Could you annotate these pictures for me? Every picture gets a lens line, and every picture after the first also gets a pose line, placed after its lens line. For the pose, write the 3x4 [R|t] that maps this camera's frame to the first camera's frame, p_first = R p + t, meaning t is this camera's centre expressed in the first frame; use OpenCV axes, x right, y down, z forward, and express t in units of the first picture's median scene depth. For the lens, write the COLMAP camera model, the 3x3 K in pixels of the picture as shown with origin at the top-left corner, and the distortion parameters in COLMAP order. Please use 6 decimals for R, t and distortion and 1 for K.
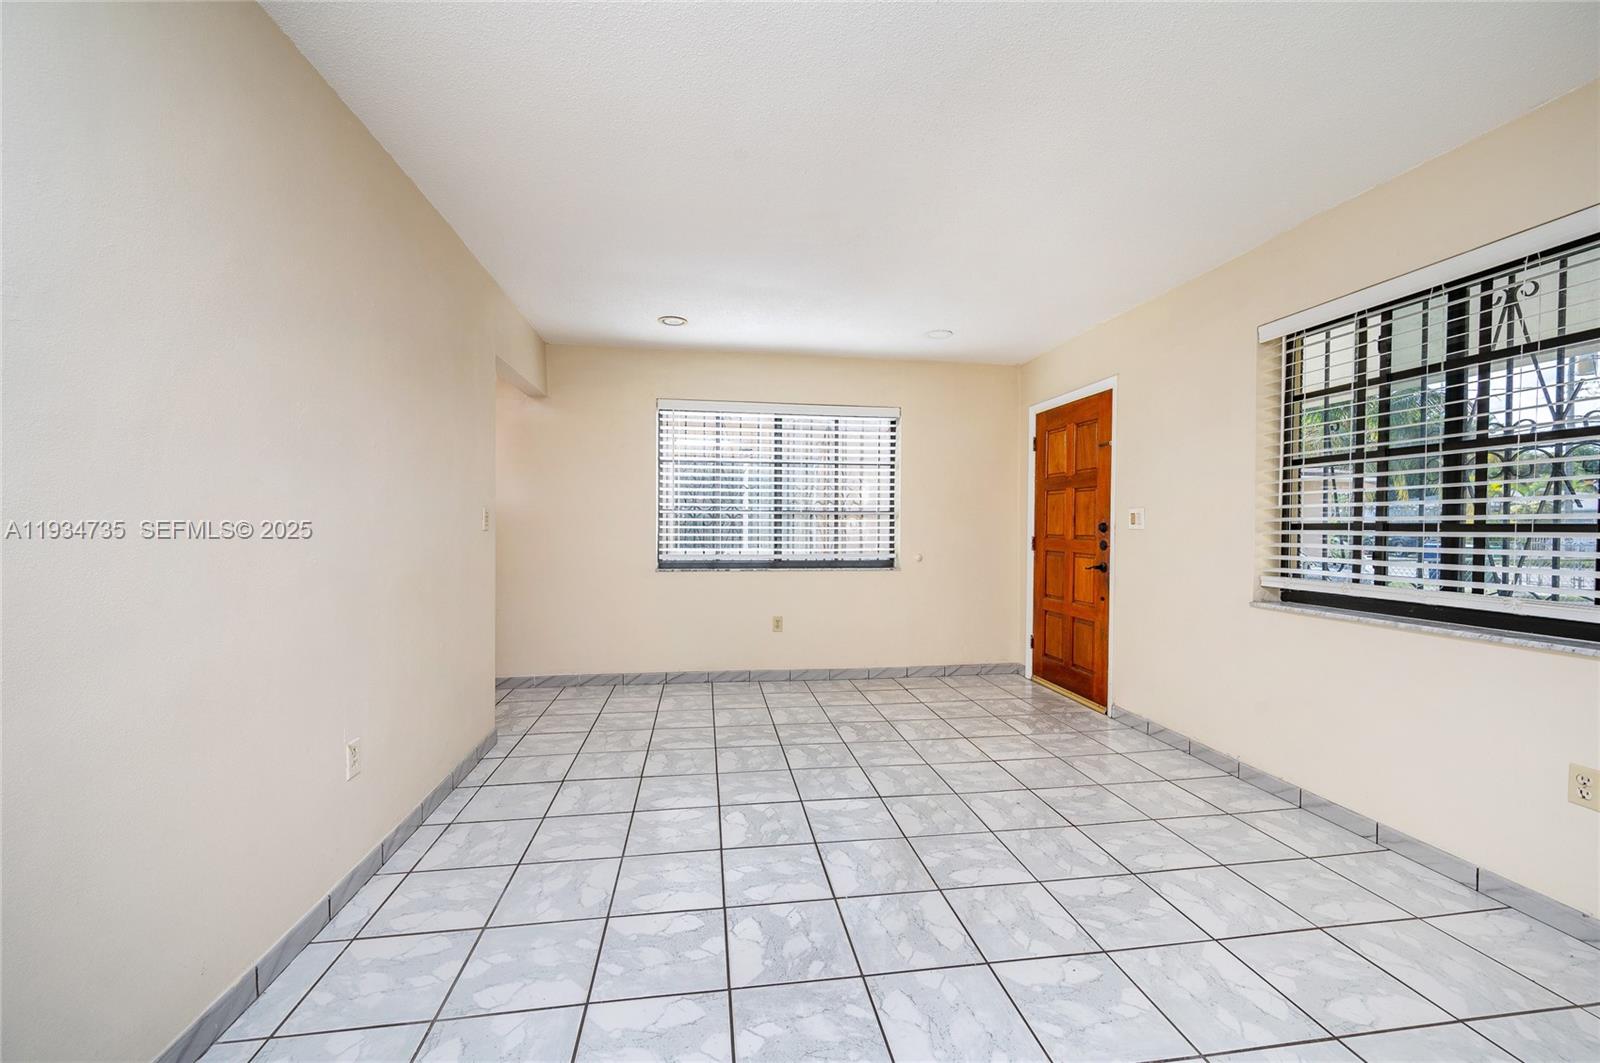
lens RADIAL K [[622.3, 0, 800.0], [0, 622.3, 531.5], [0, 0, 1]] dist [-0.000724, -0.000050]
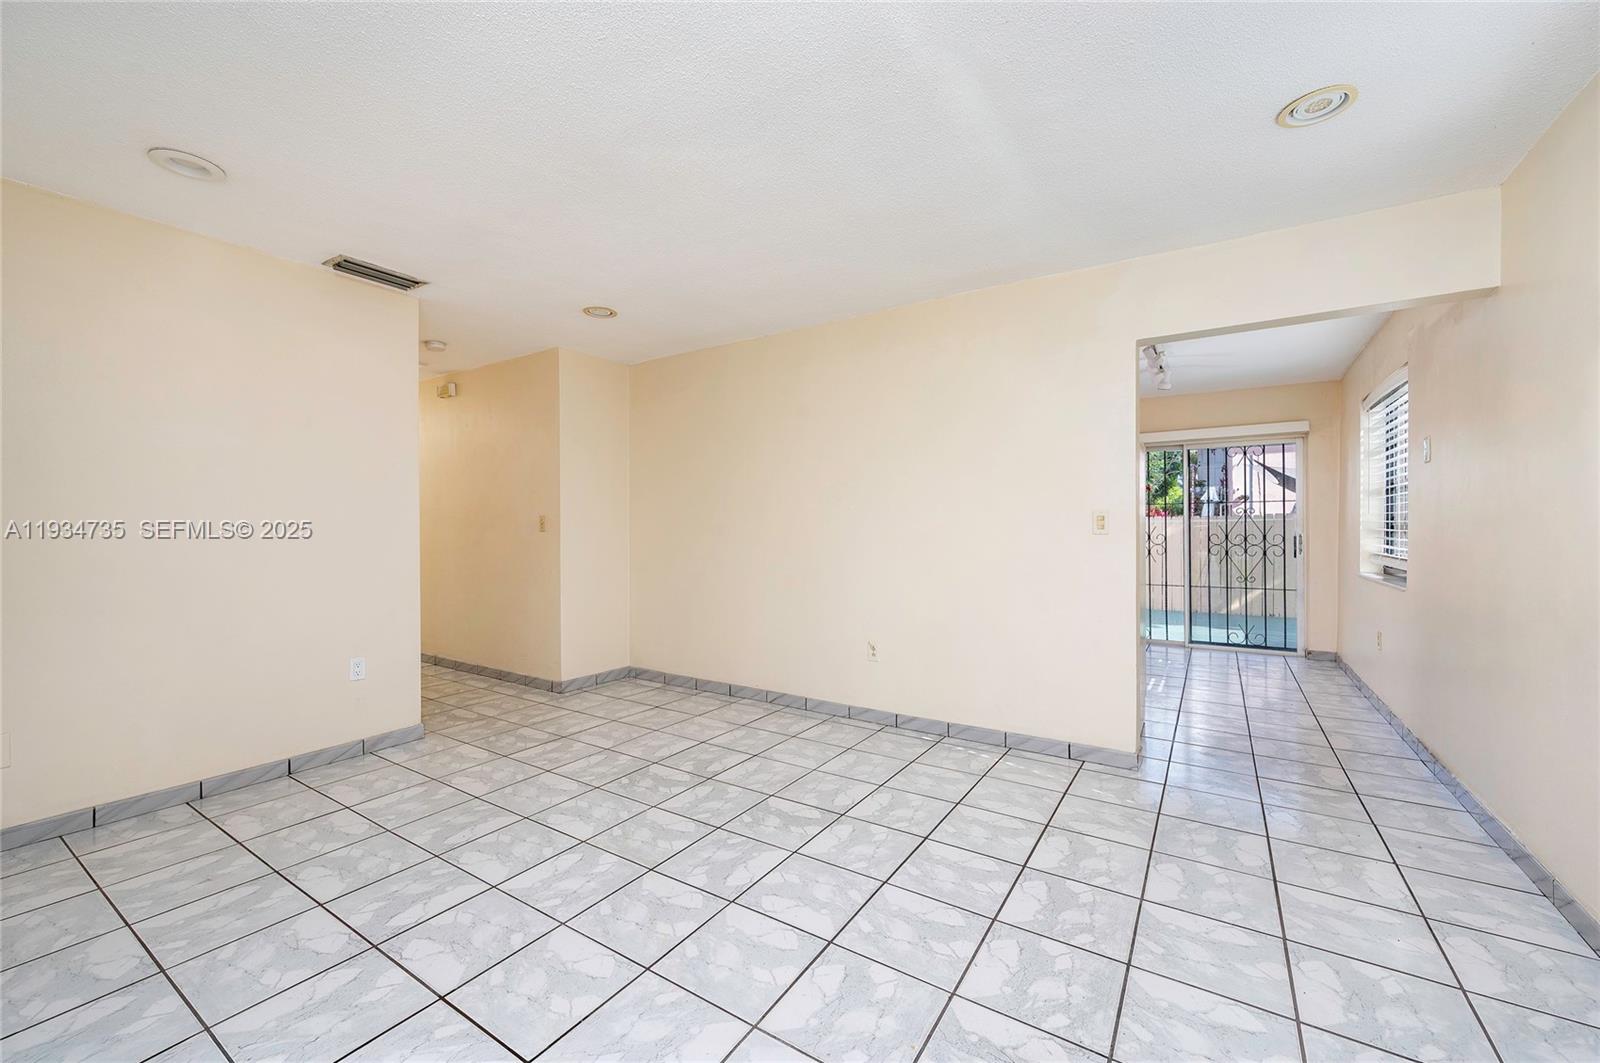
lens RADIAL K [[630.4, 0, 802.3], [0, 630.4, 504.6], [0, 0, 1]] dist [-0.001039, 0.000015]
pose [[-0.661236, -0.034641, -0.749378, 0.569789], [-0.009110, 0.999230, -0.038152, 0.002166], [0.750123, -0.018401, -0.661042, 1.398781]]
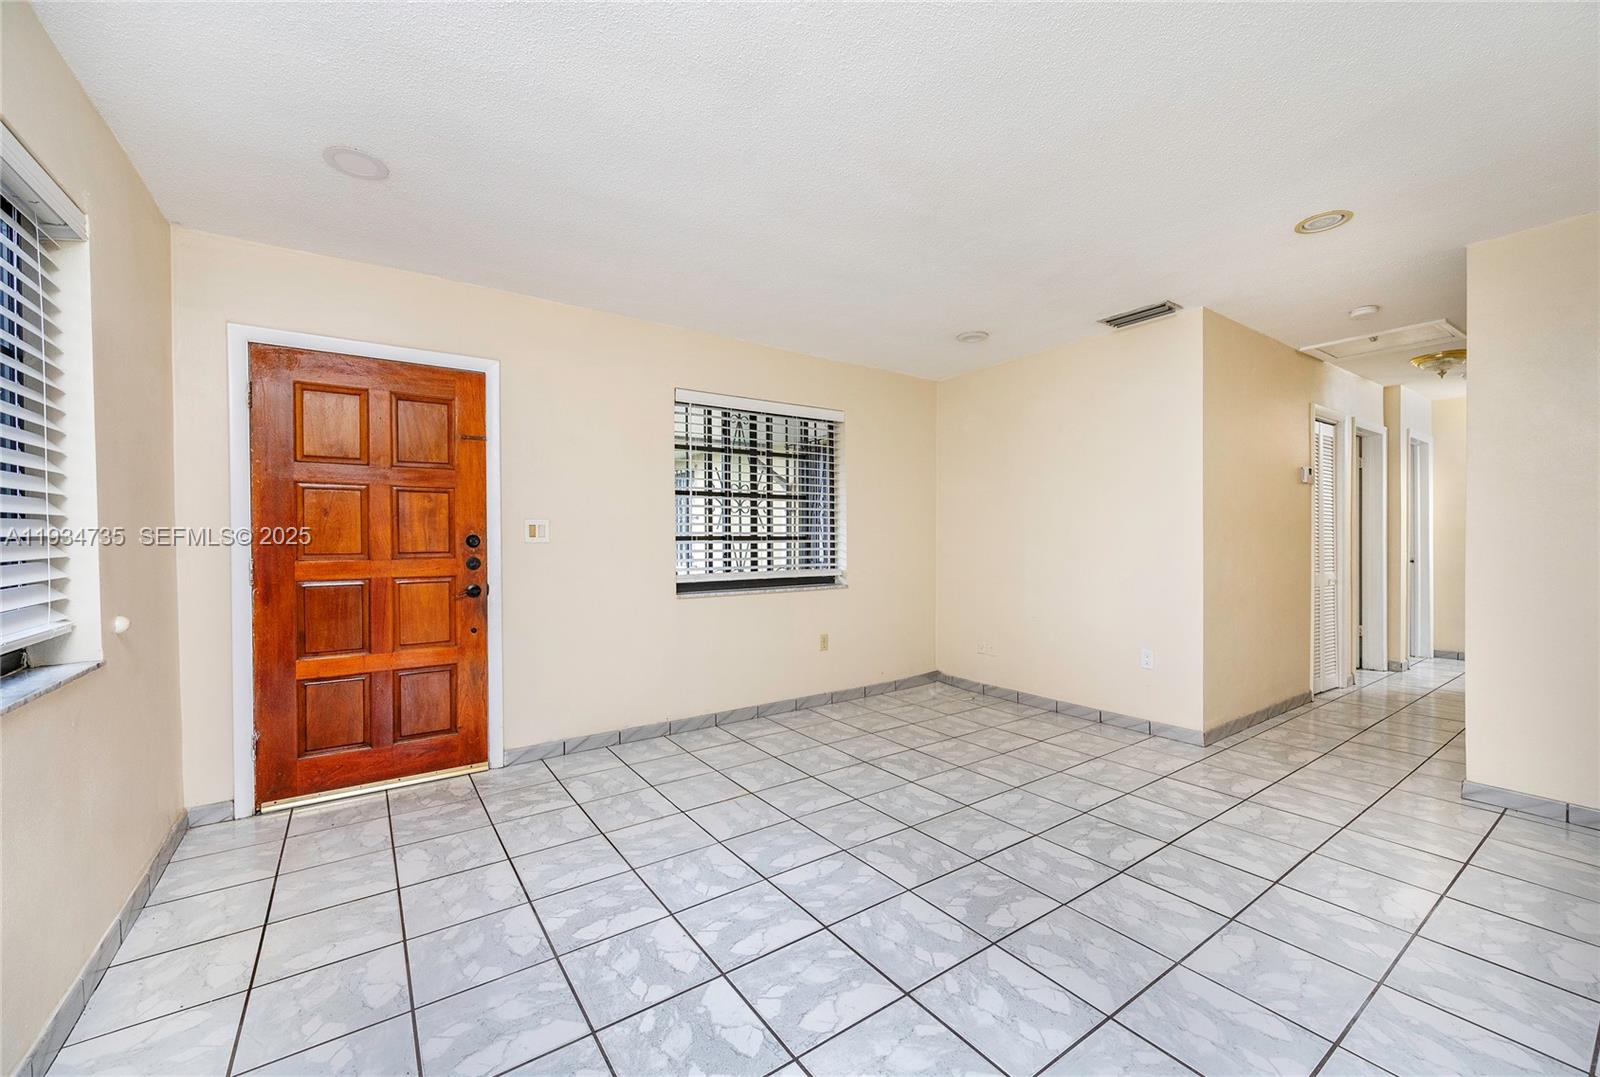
lens RADIAL K [[647.2, 0, 800.0], [0, 647.2, 538.5], [0, 0, 1]] dist [0.009888, 0.000151]
pose [[-0.443344, -0.004100, 0.896342, -0.597207], [0.011310, 0.999884, 0.010168, -0.018235], [-0.896280, 0.014645, -0.443246, 1.317765]]
